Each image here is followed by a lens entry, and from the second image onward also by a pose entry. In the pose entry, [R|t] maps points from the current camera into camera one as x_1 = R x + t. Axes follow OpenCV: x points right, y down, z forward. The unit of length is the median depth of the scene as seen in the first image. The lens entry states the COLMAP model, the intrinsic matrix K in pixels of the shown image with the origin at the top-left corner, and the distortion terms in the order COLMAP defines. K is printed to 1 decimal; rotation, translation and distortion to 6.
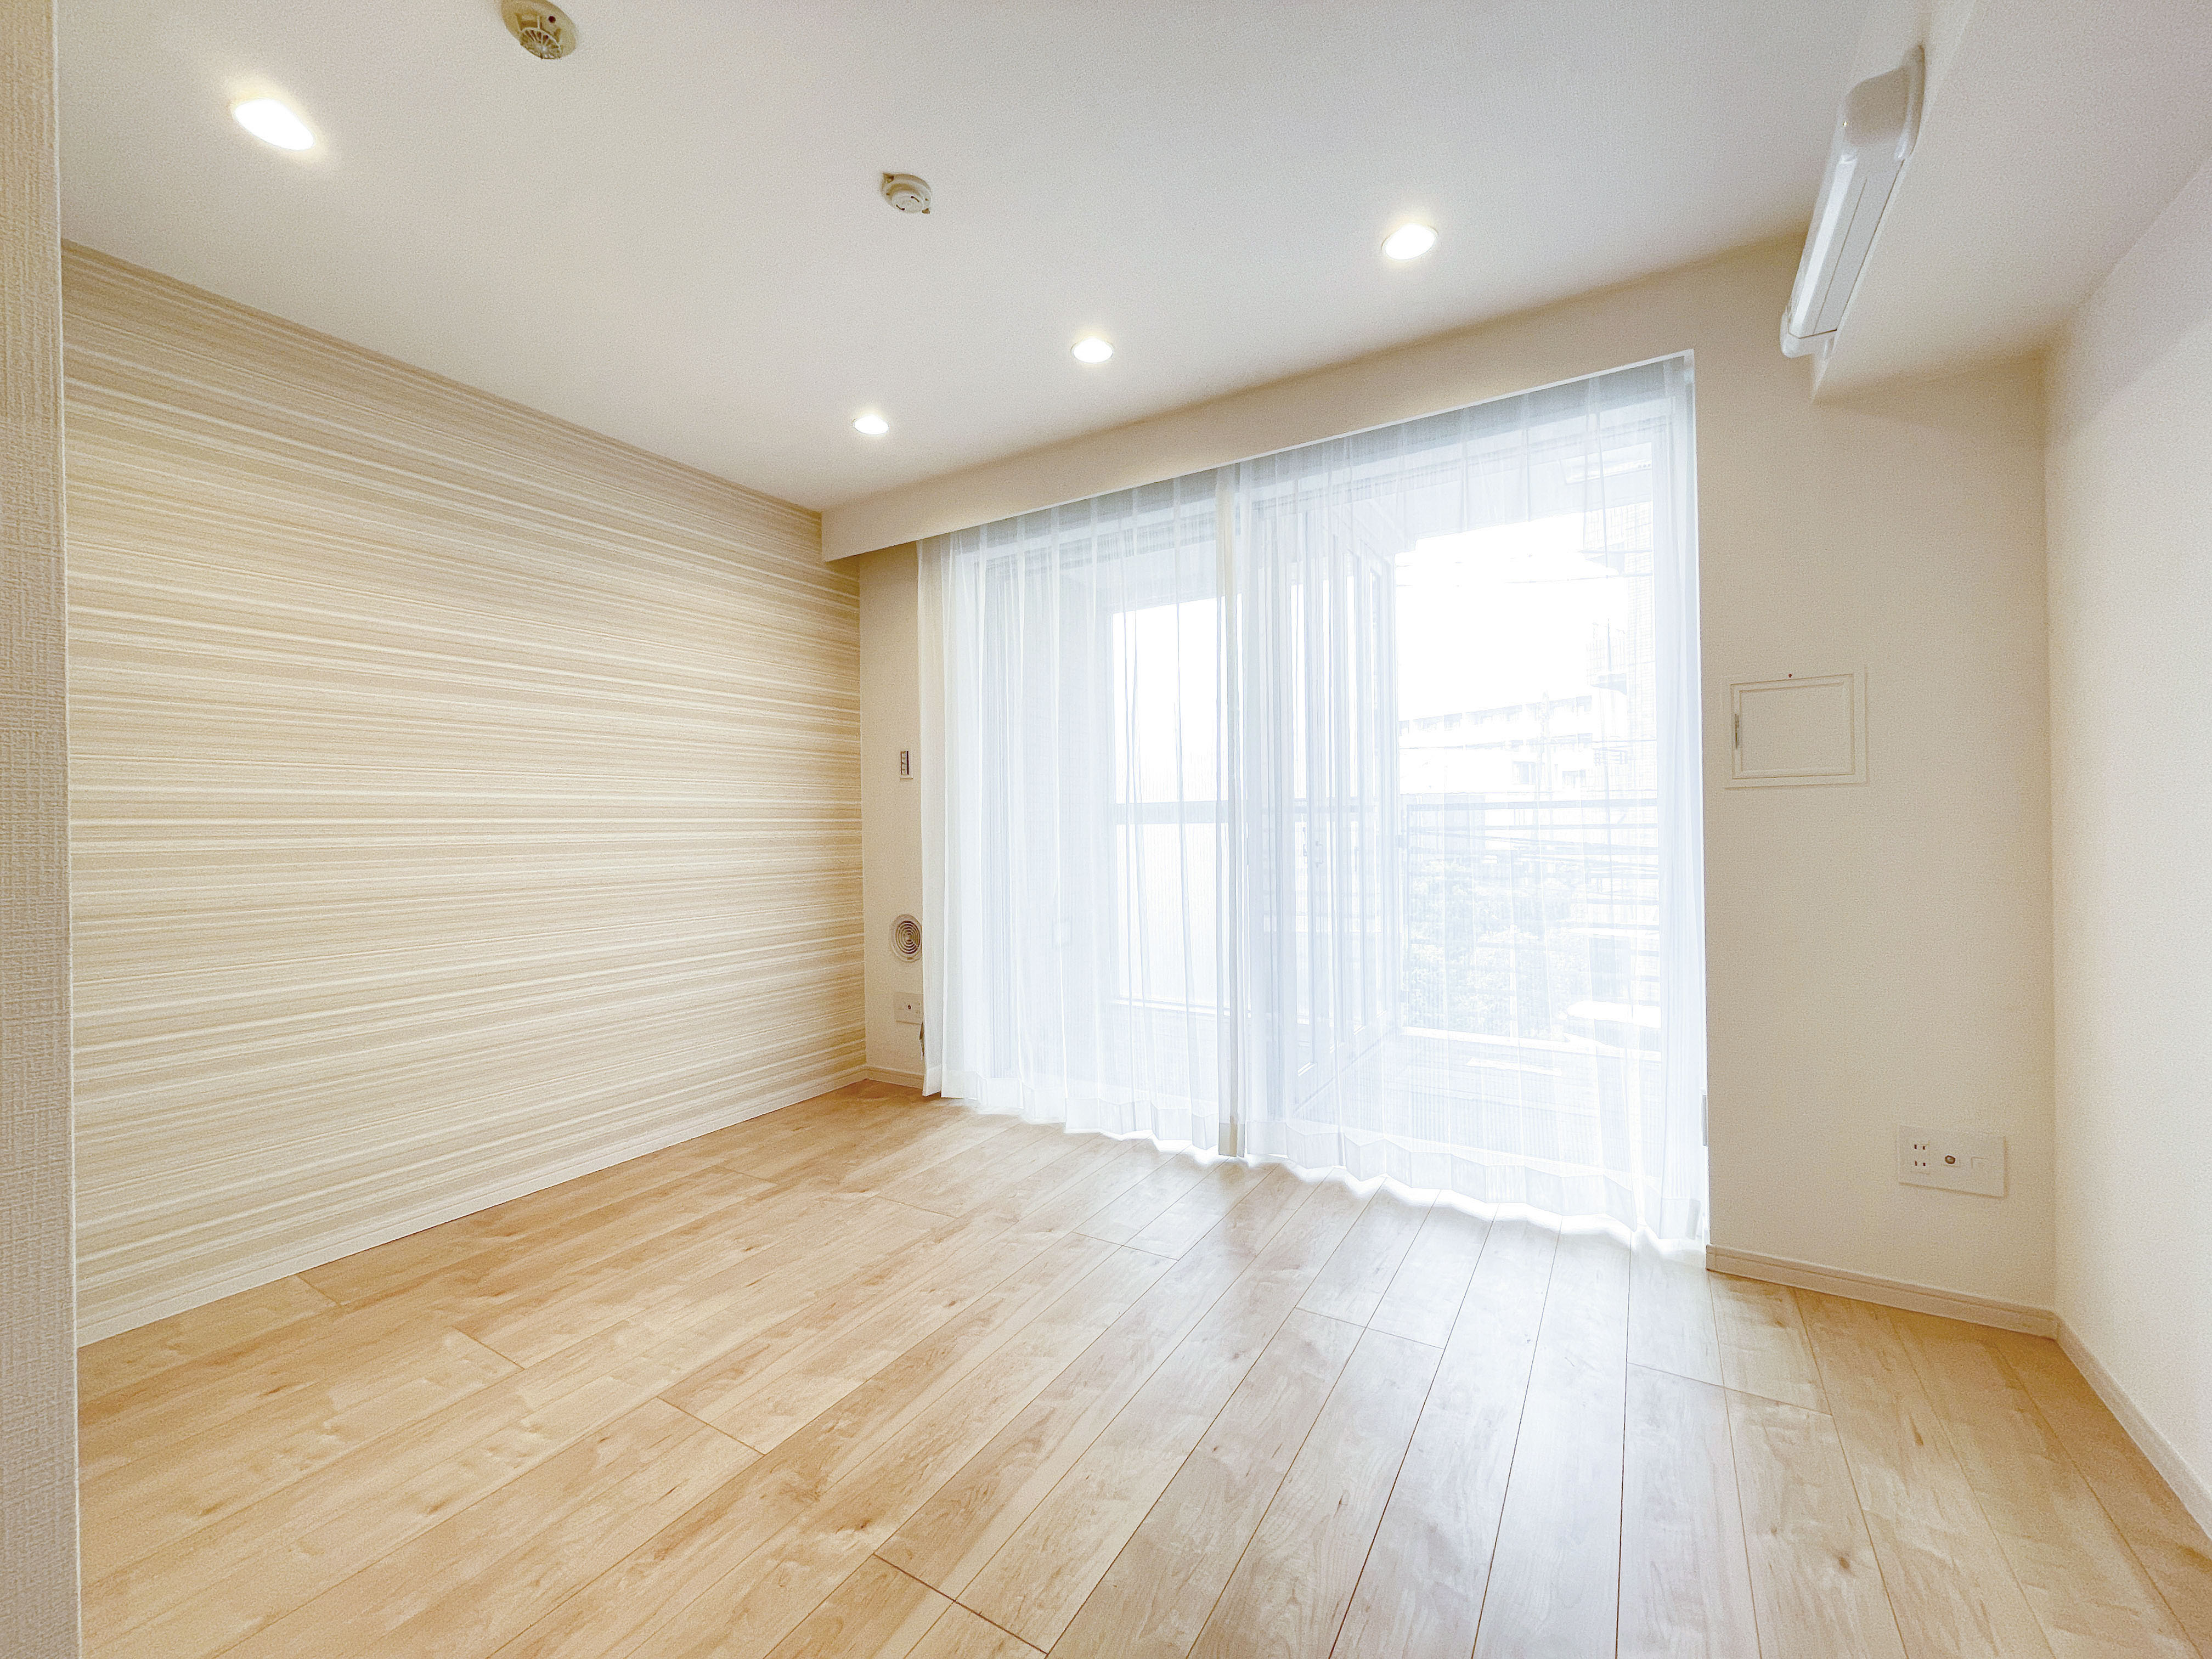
lens RADIAL K [[892.0, 0, 1103.7], [0, 892.0, 830.5], [0, 0, 1]] dist [0.000148, 0.000076]
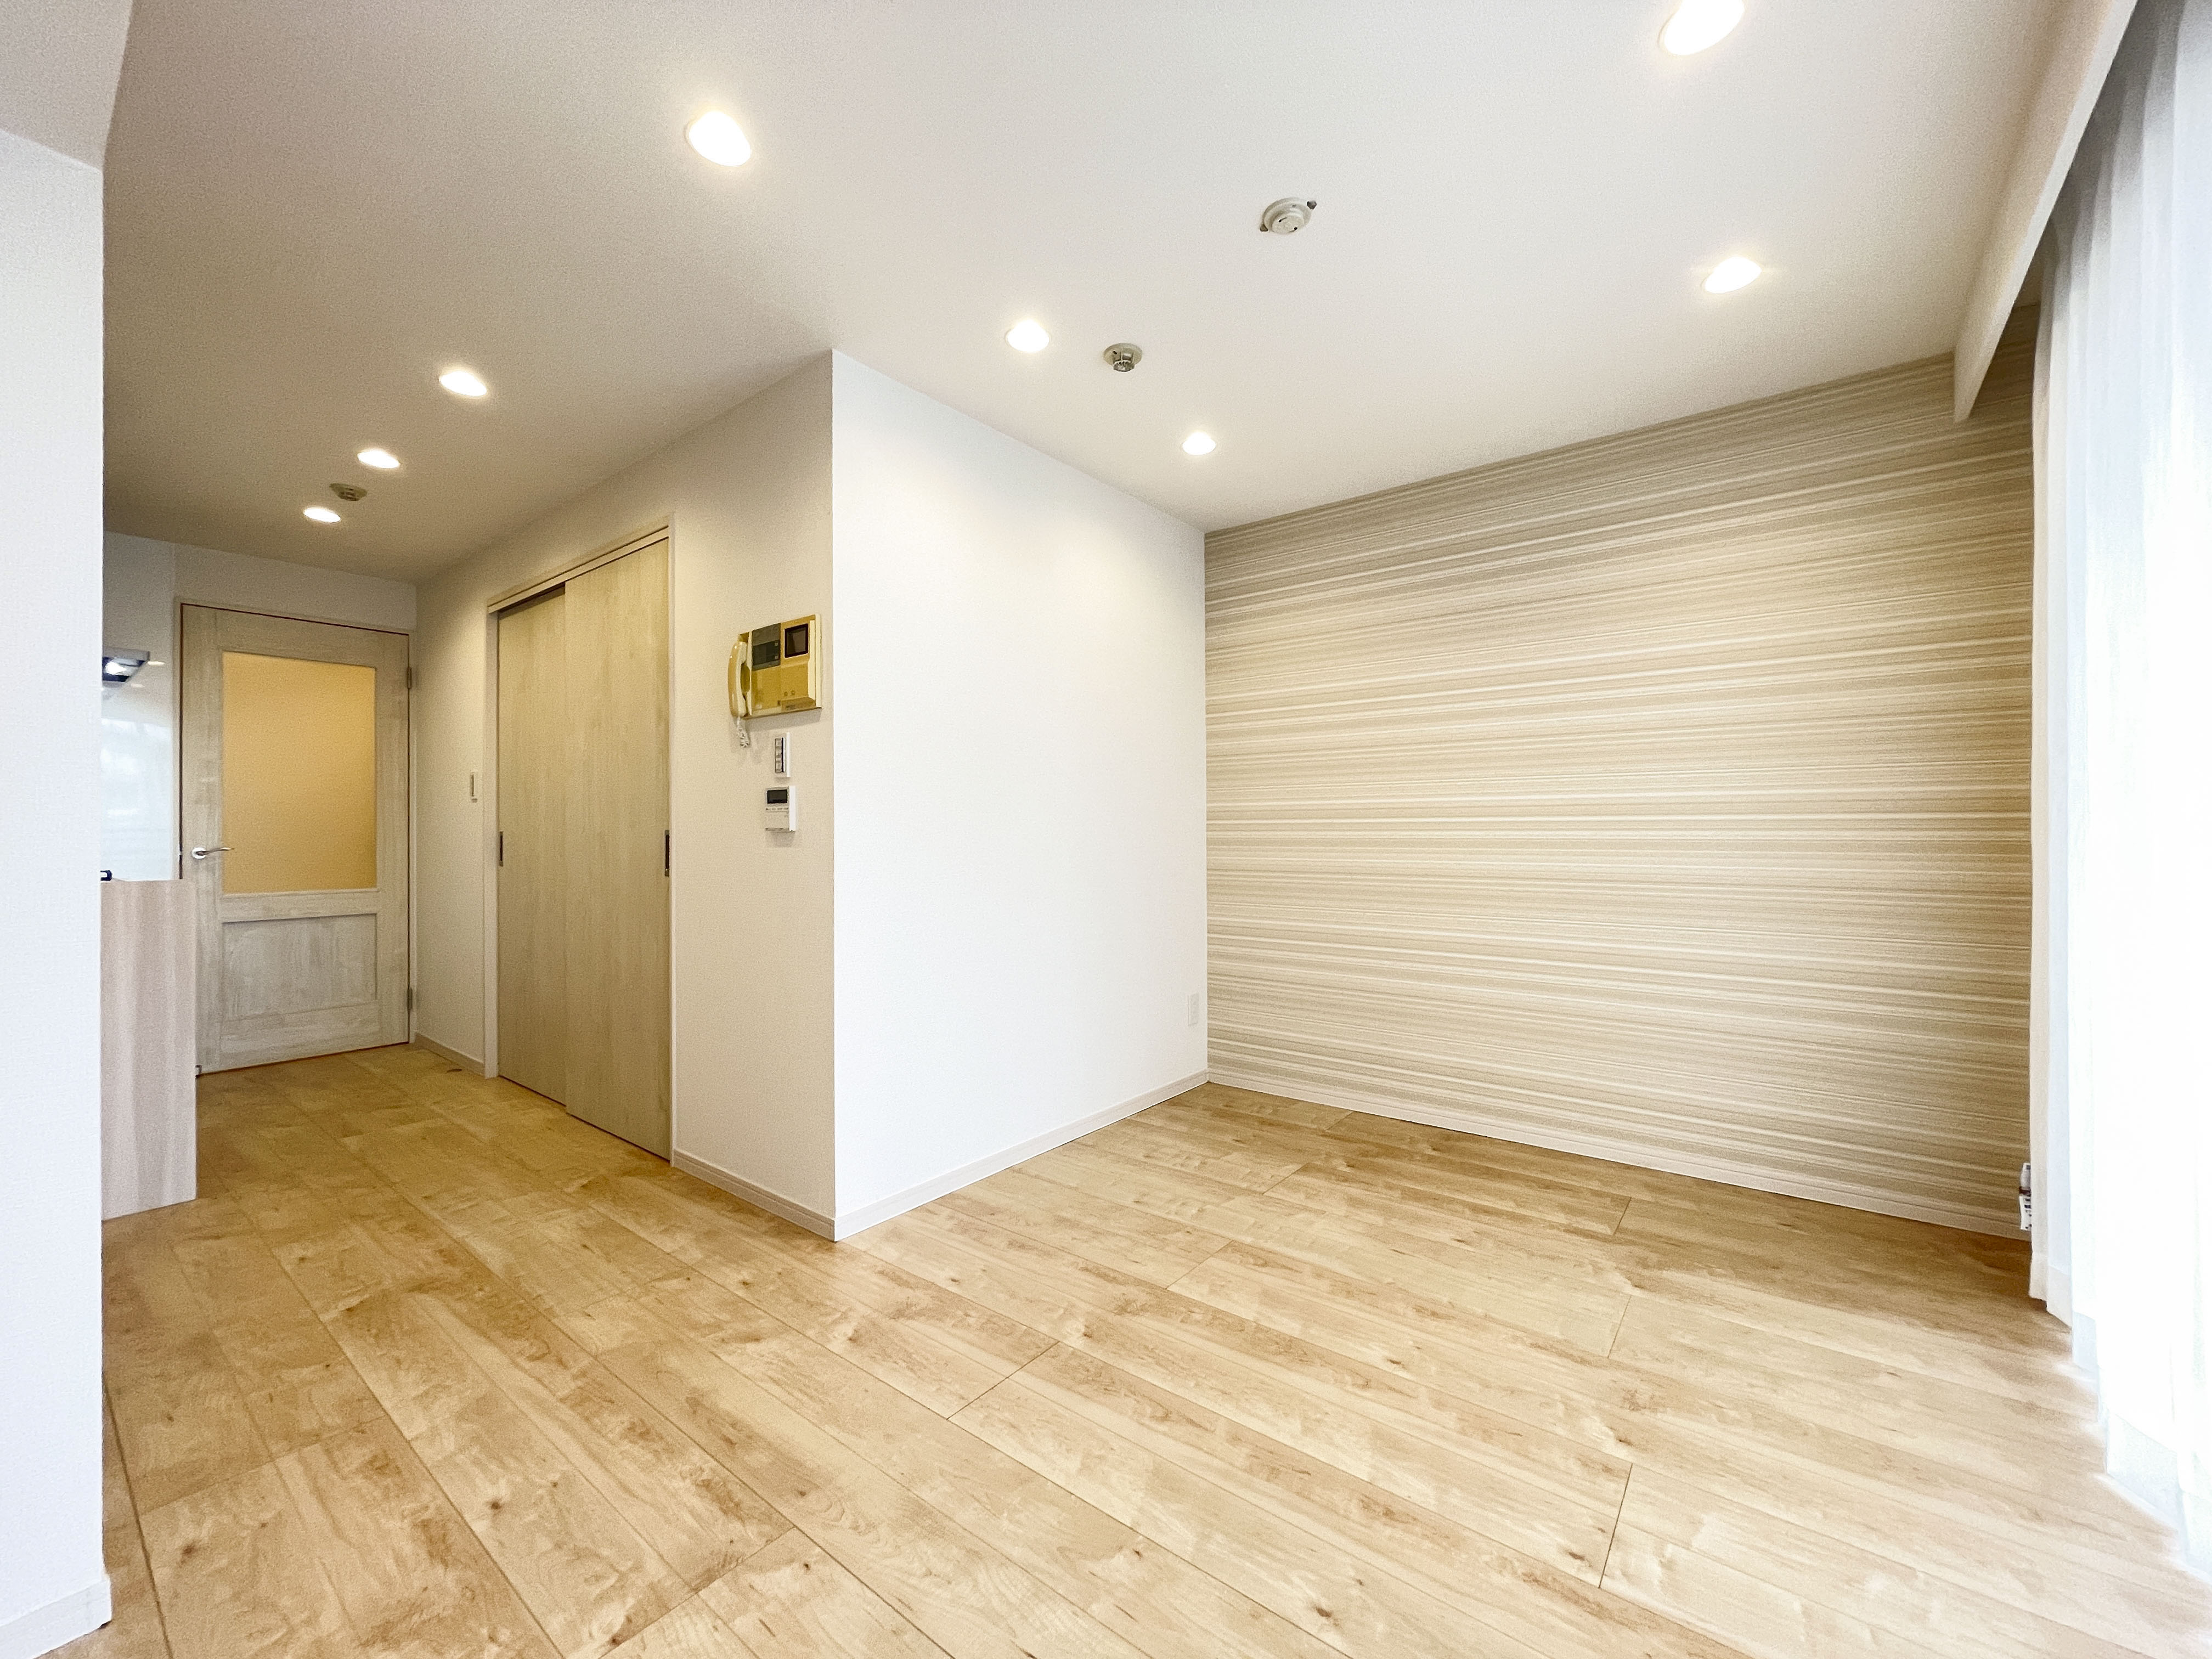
lens RADIAL K [[892.0, 0, 1103.7], [0, 892.0, 830.5], [0, 0, 1]] dist [0.000148, 0.000076]
pose [[-0.120195, 0.015684, -0.992626, 0.594626], [0.000258, 0.999876, 0.015767, -0.015461], [0.992750, 0.001639, -0.120184, 0.648255]]
